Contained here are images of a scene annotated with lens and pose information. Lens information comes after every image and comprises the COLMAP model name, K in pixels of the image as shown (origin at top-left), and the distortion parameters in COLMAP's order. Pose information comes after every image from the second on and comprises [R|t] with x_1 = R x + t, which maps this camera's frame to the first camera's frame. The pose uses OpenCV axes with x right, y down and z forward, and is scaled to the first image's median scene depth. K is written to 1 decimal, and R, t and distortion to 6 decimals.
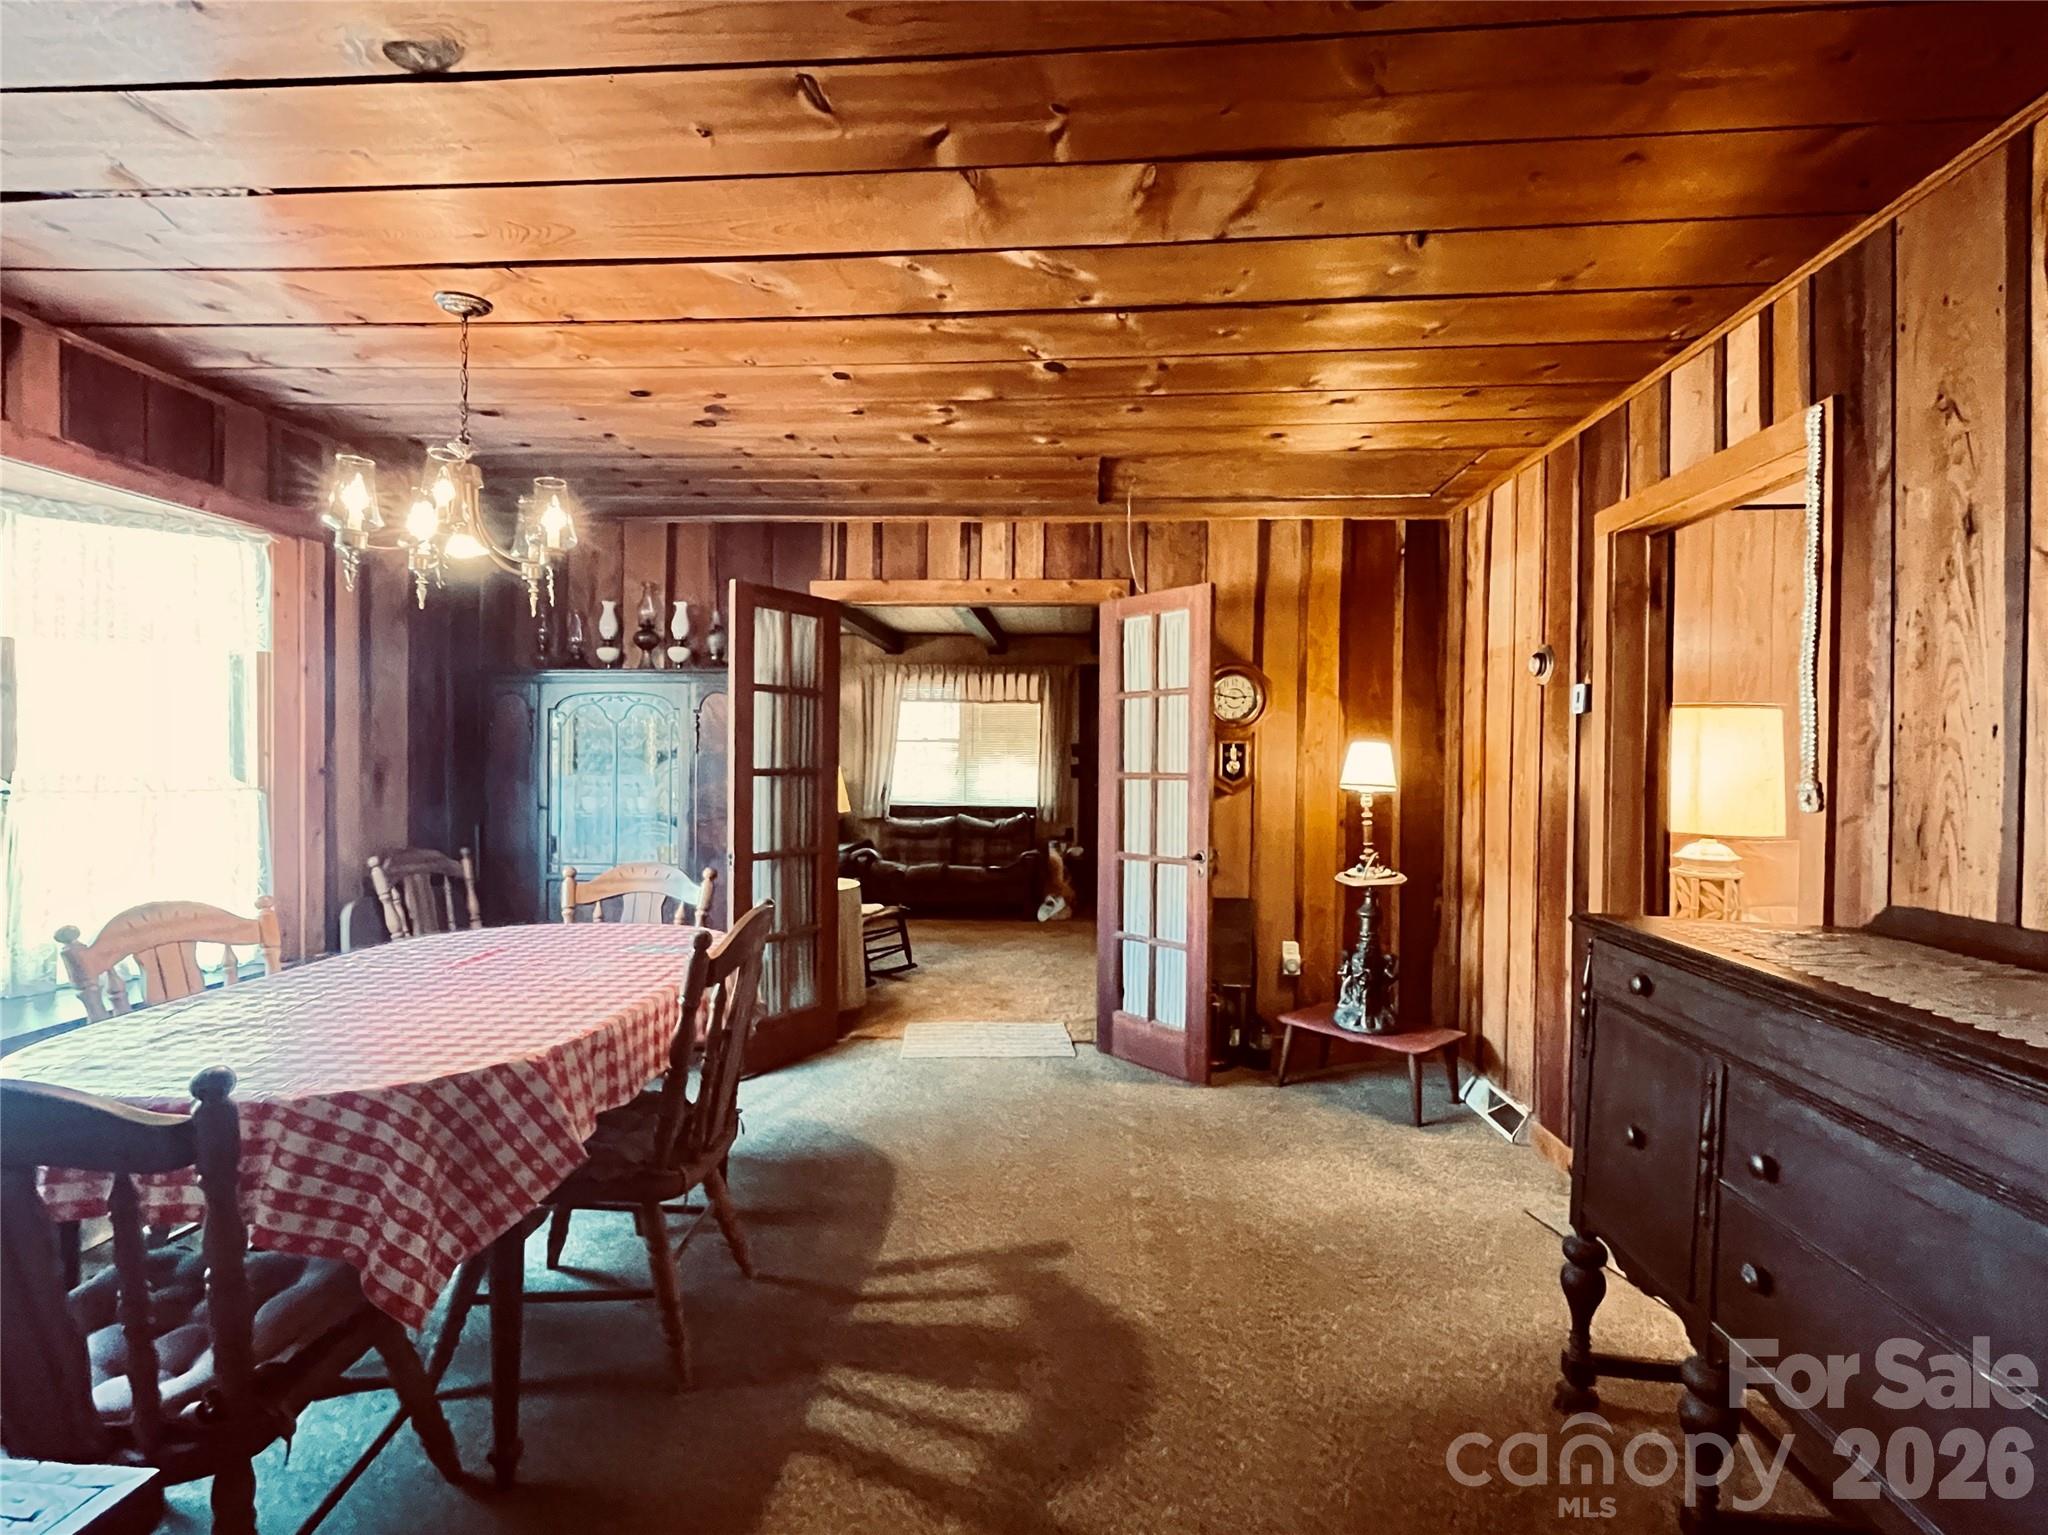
lens RADIAL K [[946.5, 0, 1016.7], [0, 946.5, 773.0], [0, 0, 1]] dist [-0.000105, -0.001069]
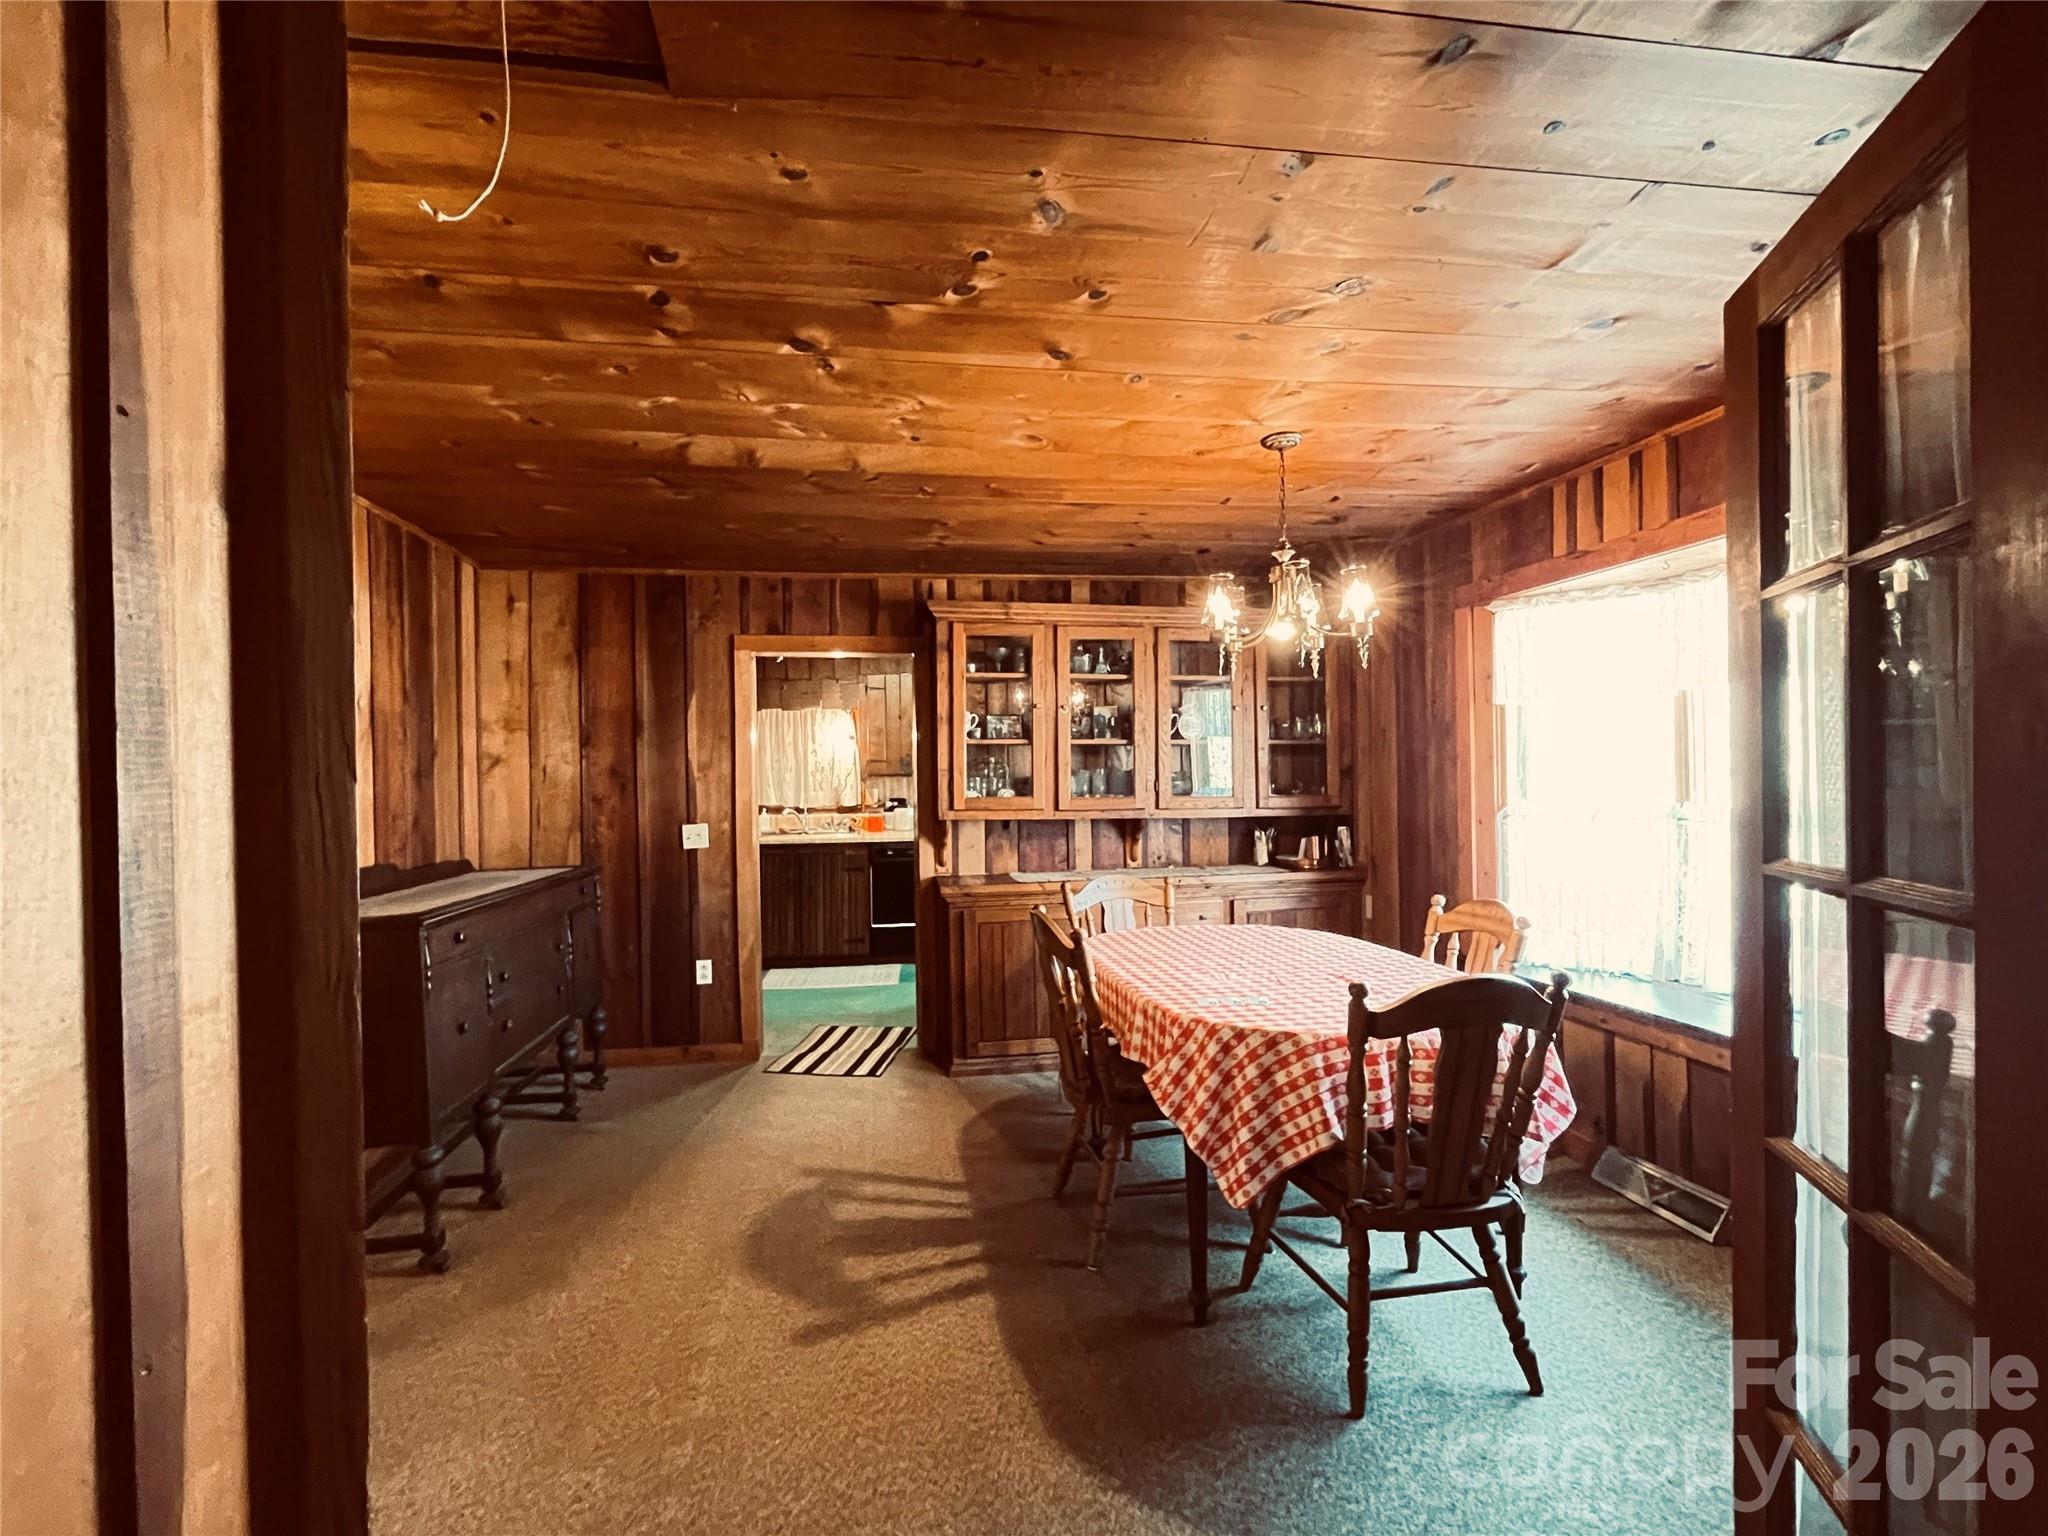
lens RADIAL K [[946.5, 0, 1016.7], [0, 946.5, 773.5], [0, 0, 1]] dist [-0.000105, -0.001069]
pose [[-0.973420, 0.006226, -0.228942, 0.064673], [0.003232, 0.999904, 0.013452, -0.073663], [0.229004, 0.012355, -0.973347, 2.397245]]
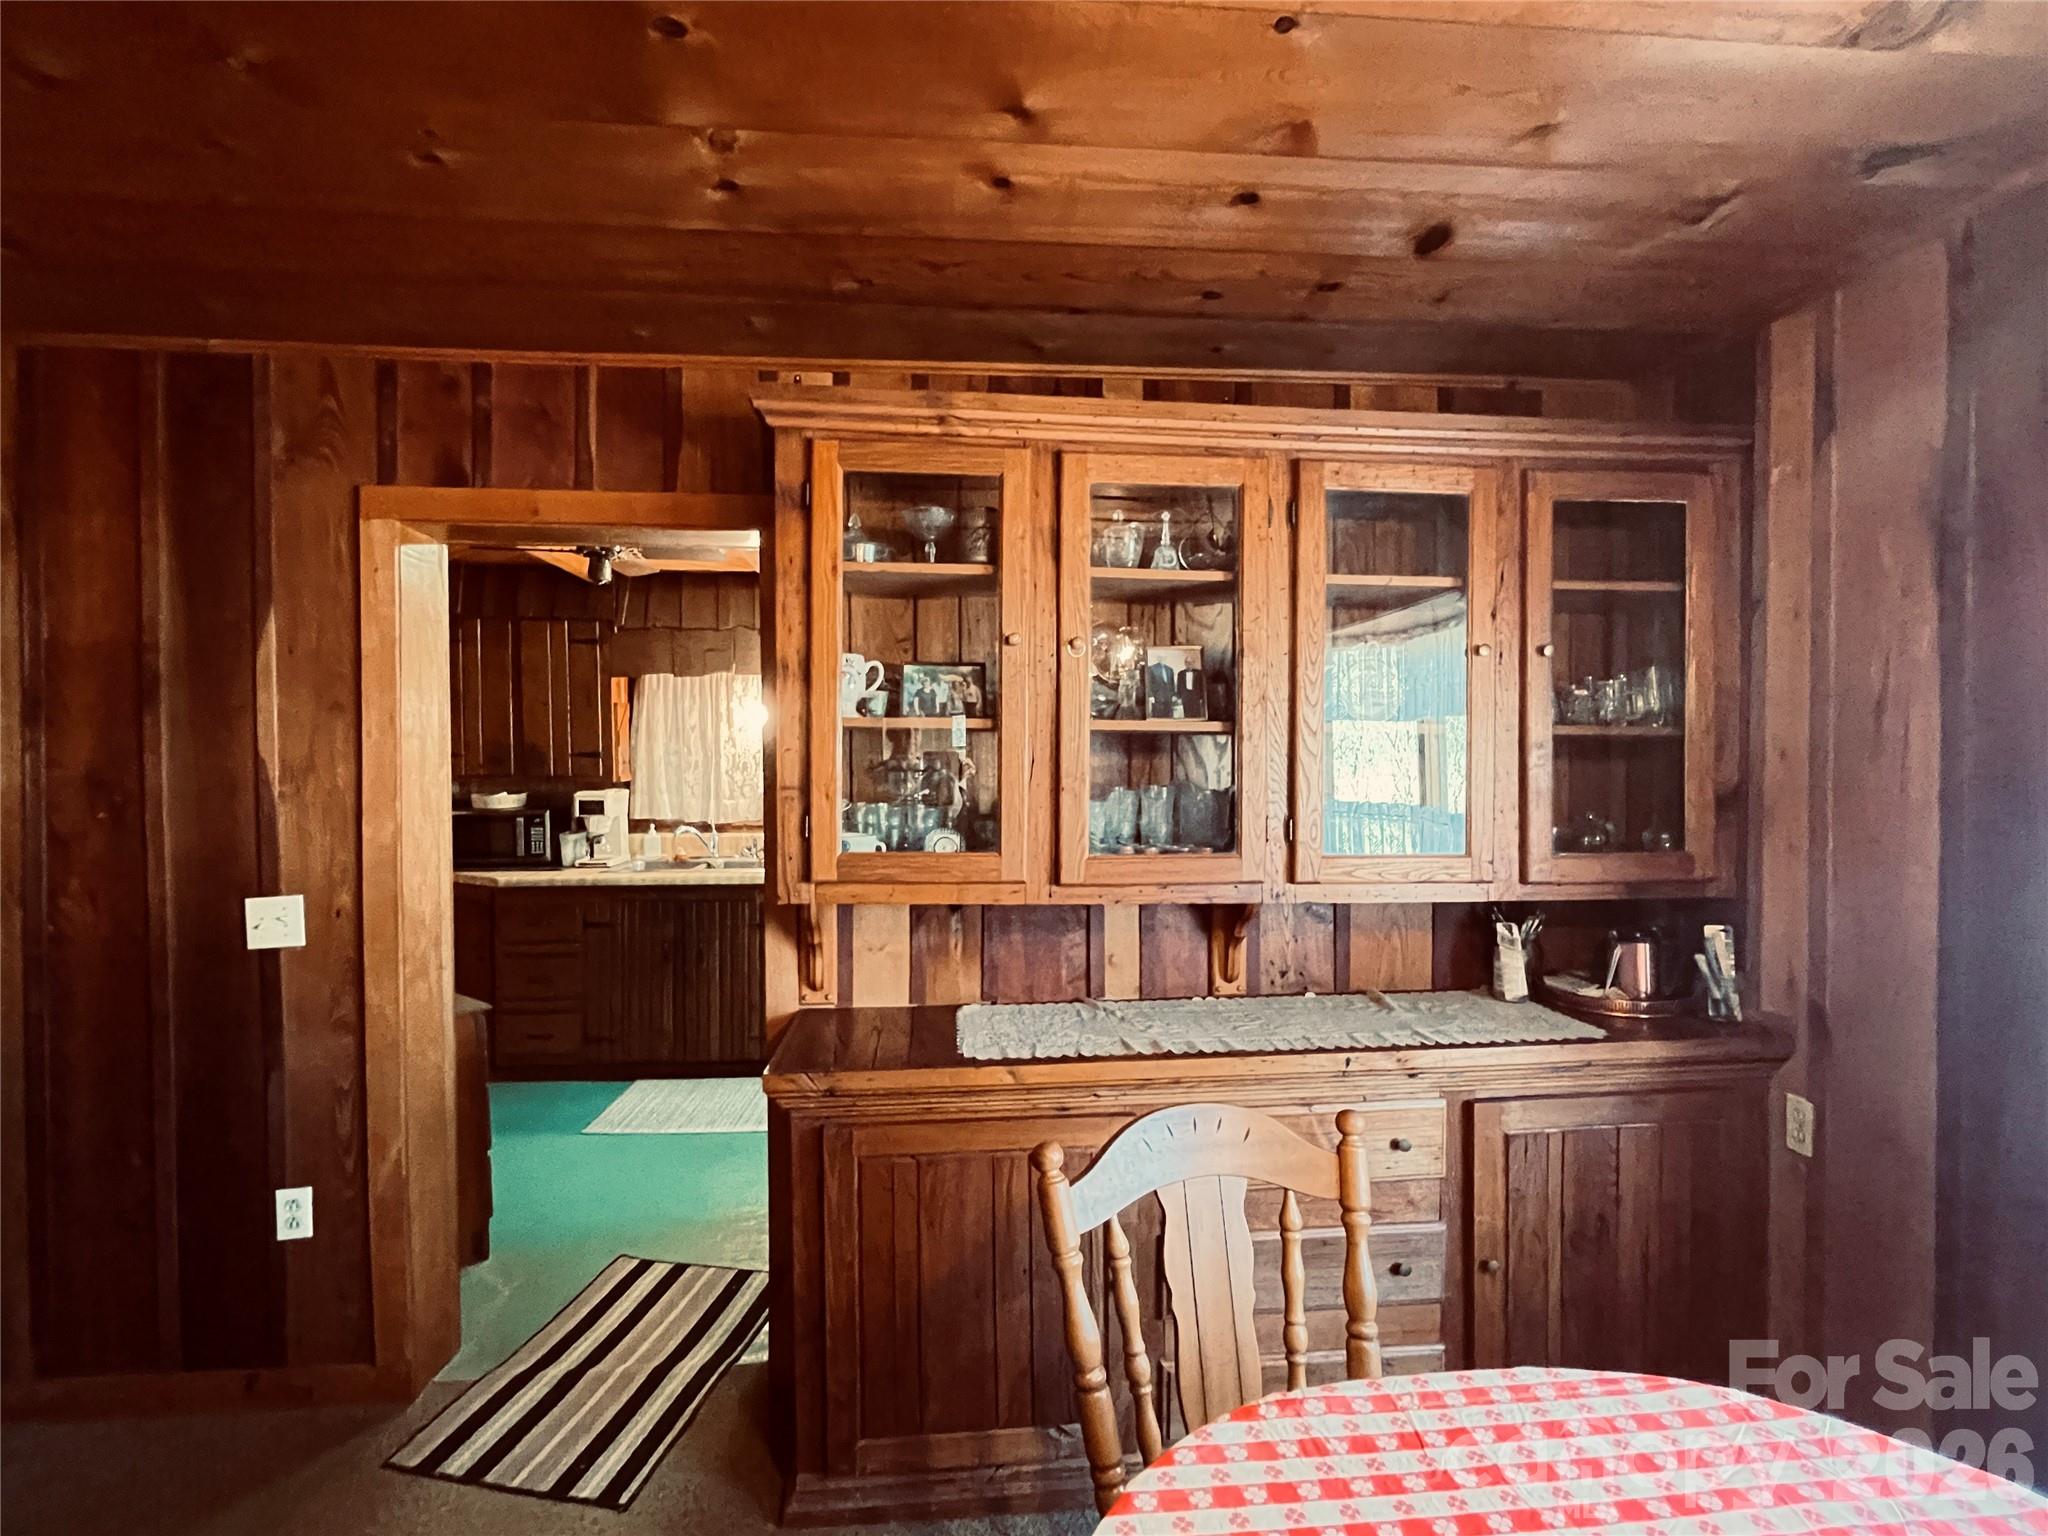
lens RADIAL K [[946.5, 0, 1016.7], [0, 946.5, 773.5], [0, 0, 1]] dist [-0.000105, -0.001069]
pose [[-0.986334, -0.003554, -0.164720, -0.343940], [-0.007972, 0.999626, 0.026165, -0.093790], [0.164565, 0.027121, -0.985993, 1.171268]]
